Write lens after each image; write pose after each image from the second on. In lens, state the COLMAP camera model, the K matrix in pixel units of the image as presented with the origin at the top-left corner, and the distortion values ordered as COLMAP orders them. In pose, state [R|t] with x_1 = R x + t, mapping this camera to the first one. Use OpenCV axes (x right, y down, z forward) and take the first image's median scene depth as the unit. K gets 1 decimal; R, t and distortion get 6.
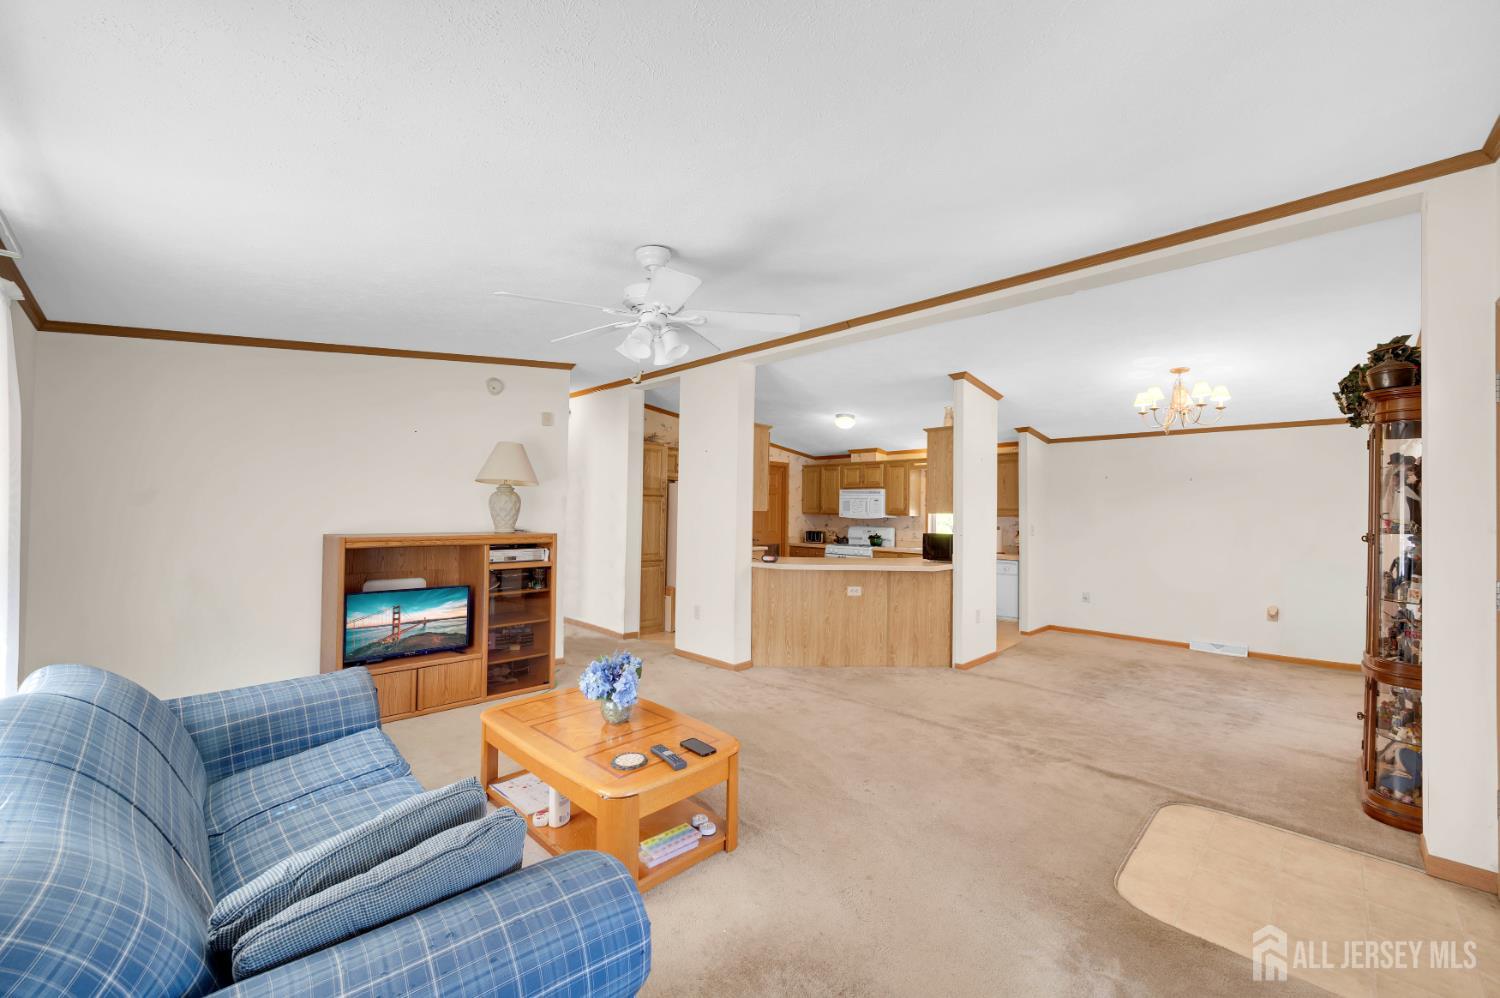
lens RADIAL K [[596.3, 0, 746.3], [0, 596.3, 501.2], [0, 0, 1]] dist [-0.001833, 0.000155]
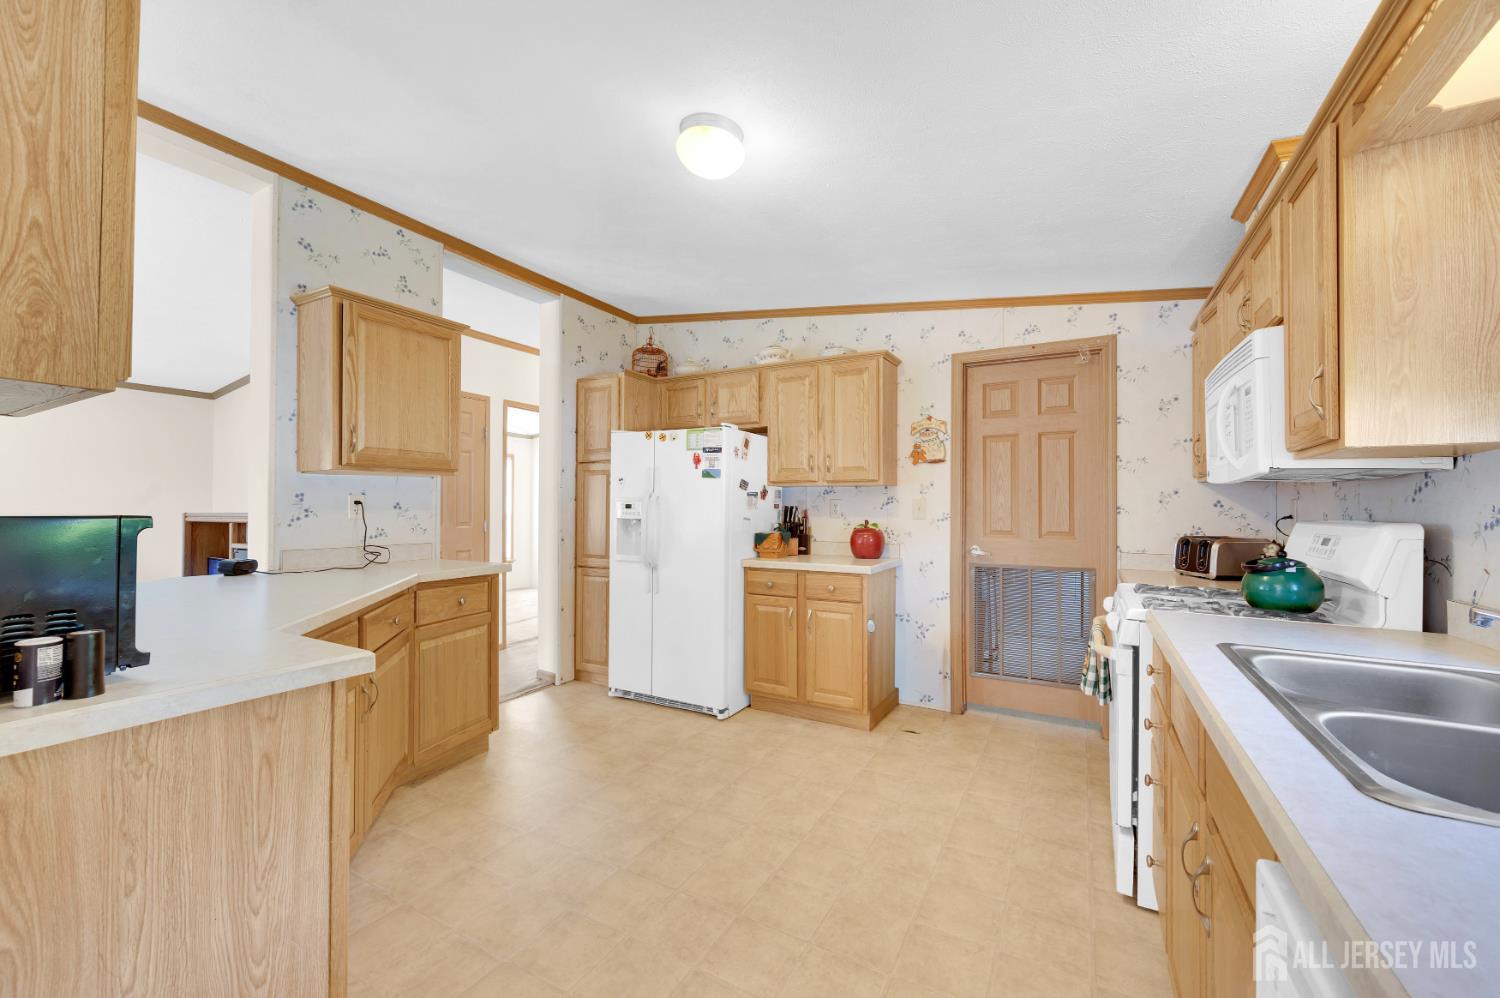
lens RADIAL K [[596.3, 0, 750.2], [0, 596.3, 501.2], [0, 0, 1]] dist [-0.001833, 0.000155]
pose [[0.270397, -0.029881, -0.962285, 0.596552], [0.020301, 0.999473, -0.025331, 0.061956], [0.962535, -0.012686, 0.270861, 1.234339]]
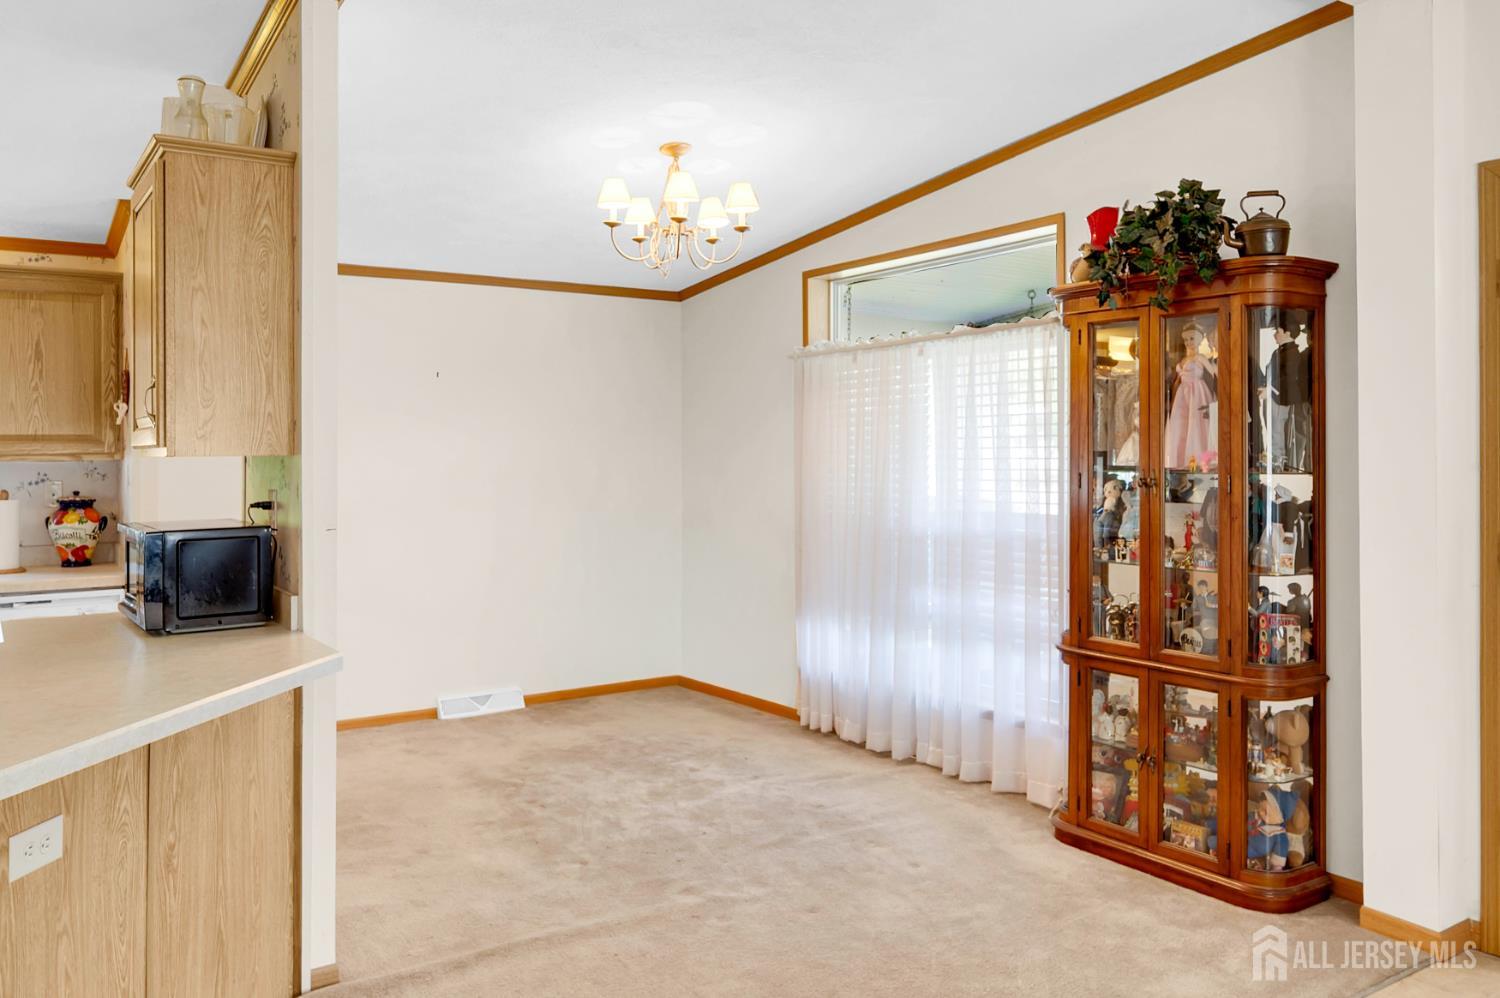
lens RADIAL K [[1132.5, 0, 669.8], [0, 1132.5, 443.2], [0, 0, 1]] dist [0.011419, -0.003695]
pose [[0.208016, -0.010806, 0.978066, -0.150633], [-0.013029, 0.999820, 0.013818, 0.004961], [-0.978039, -0.015617, 0.207838, 0.712599]]
